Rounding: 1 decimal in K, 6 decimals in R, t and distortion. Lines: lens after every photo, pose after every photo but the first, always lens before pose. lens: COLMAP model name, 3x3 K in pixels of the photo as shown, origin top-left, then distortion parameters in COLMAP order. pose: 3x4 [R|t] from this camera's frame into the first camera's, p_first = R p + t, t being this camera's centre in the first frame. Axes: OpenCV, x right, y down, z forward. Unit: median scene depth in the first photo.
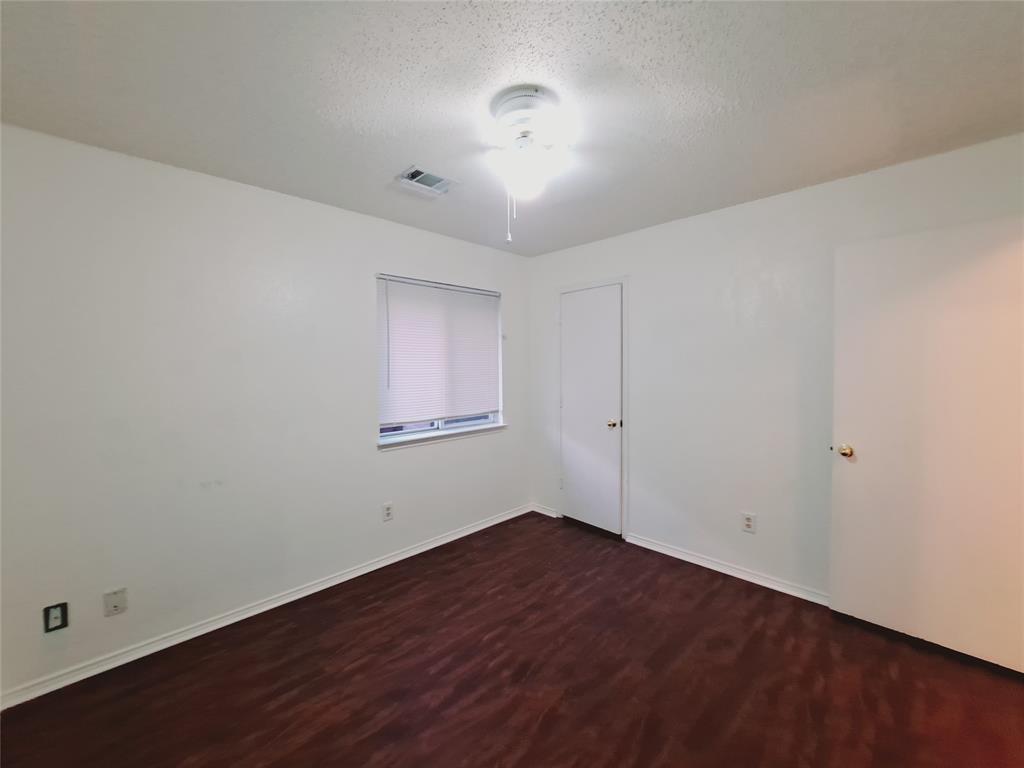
lens RADIAL K [[407.5, 0, 509.2], [0, 407.5, 387.6], [0, 0, 1]] dist [-0.013371, -0.003126]
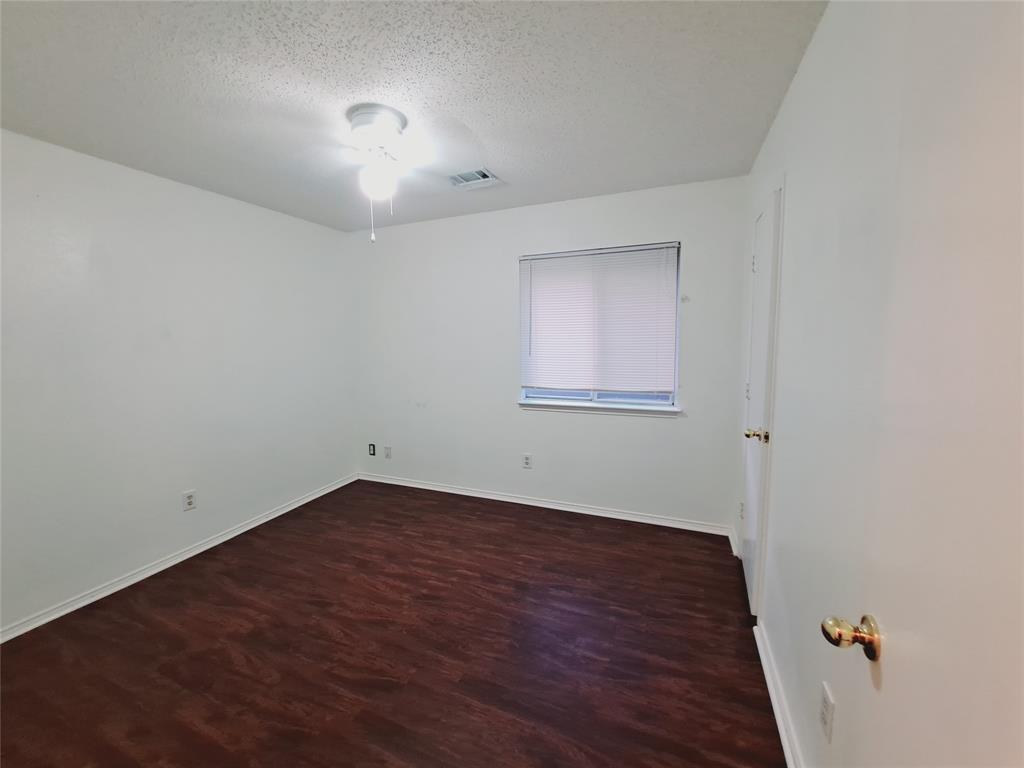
lens RADIAL K [[407.5, 0, 499.9], [0, 407.5, 384.5], [0, 0, 1]] dist [-0.013371, -0.003126]
pose [[0.386529, 0.114308, -0.915166, 0.952926], [-0.044574, 0.993445, 0.105259, -0.045560], [0.921199, 0.000107, 0.389091, 0.615832]]
